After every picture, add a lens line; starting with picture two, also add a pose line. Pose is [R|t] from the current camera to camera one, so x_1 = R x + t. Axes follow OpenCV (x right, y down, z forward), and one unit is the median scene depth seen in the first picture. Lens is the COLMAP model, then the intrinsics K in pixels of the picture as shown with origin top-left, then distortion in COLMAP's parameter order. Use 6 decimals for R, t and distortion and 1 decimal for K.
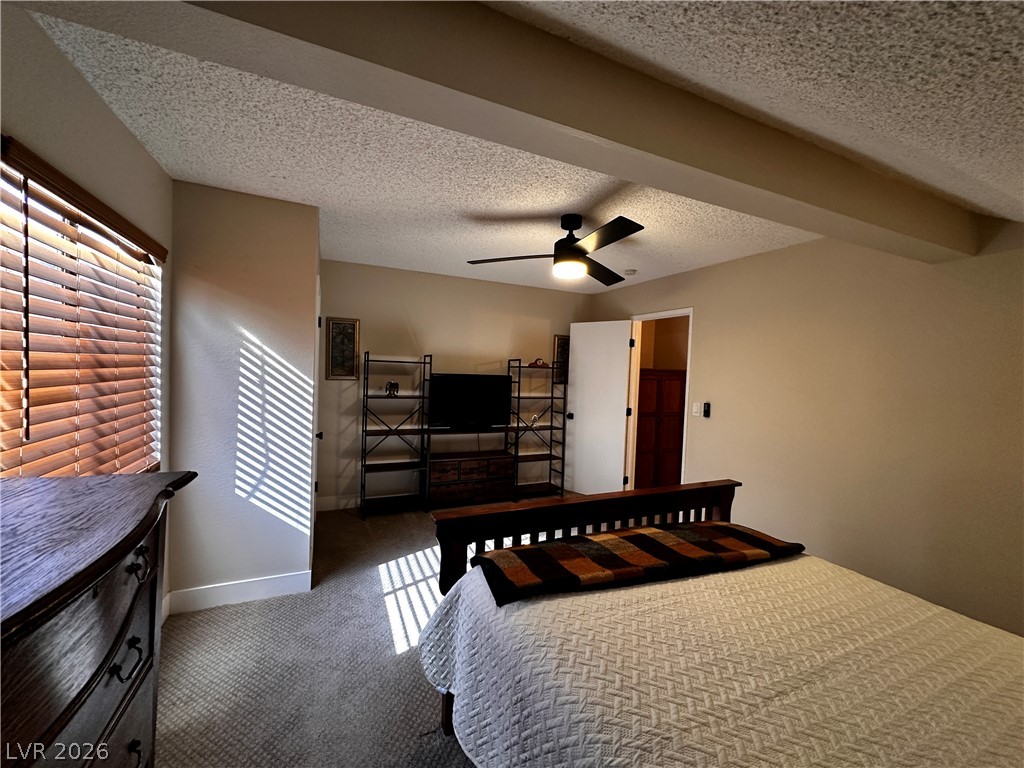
lens RADIAL K [[407.0, 0, 512.6], [0, 407.0, 380.6], [0, 0, 1]] dist [-0.001224, 0.000256]
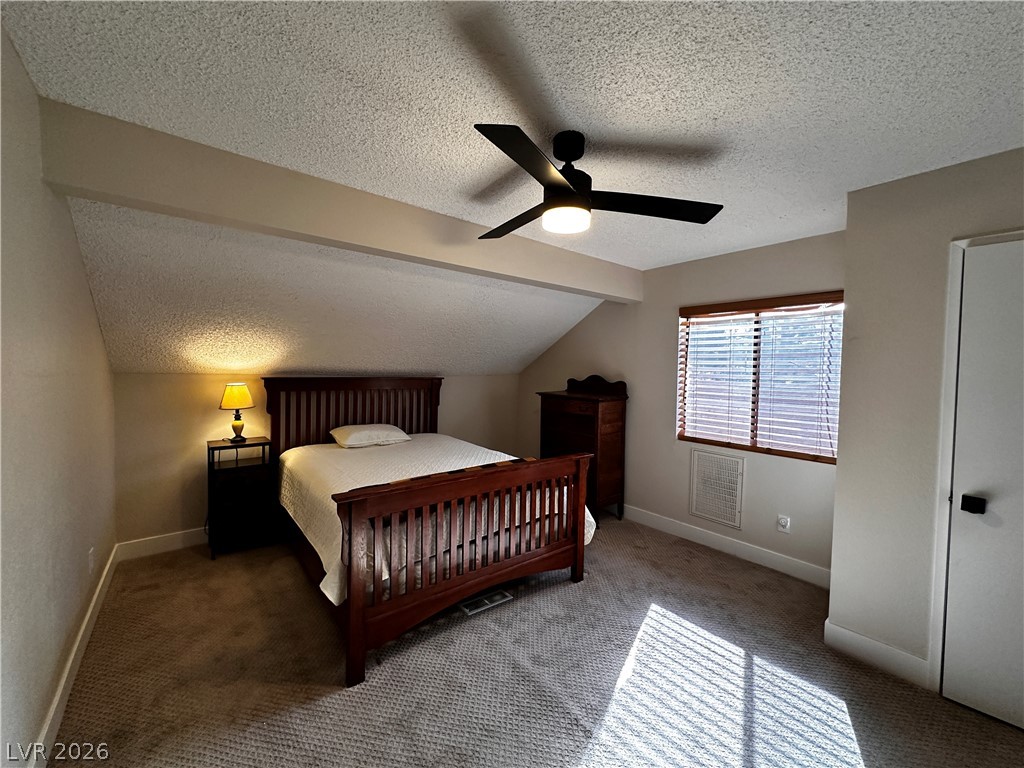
lens RADIAL K [[407.0, 0, 512.6], [0, 407.0, 380.6], [0, 0, 1]] dist [-0.001224, 0.000256]
pose [[-0.965179, -0.050238, -0.256721, 0.240462], [-0.064234, 0.996855, 0.046420, -0.019094], [0.253581, 0.061294, -0.965370, 1.025178]]
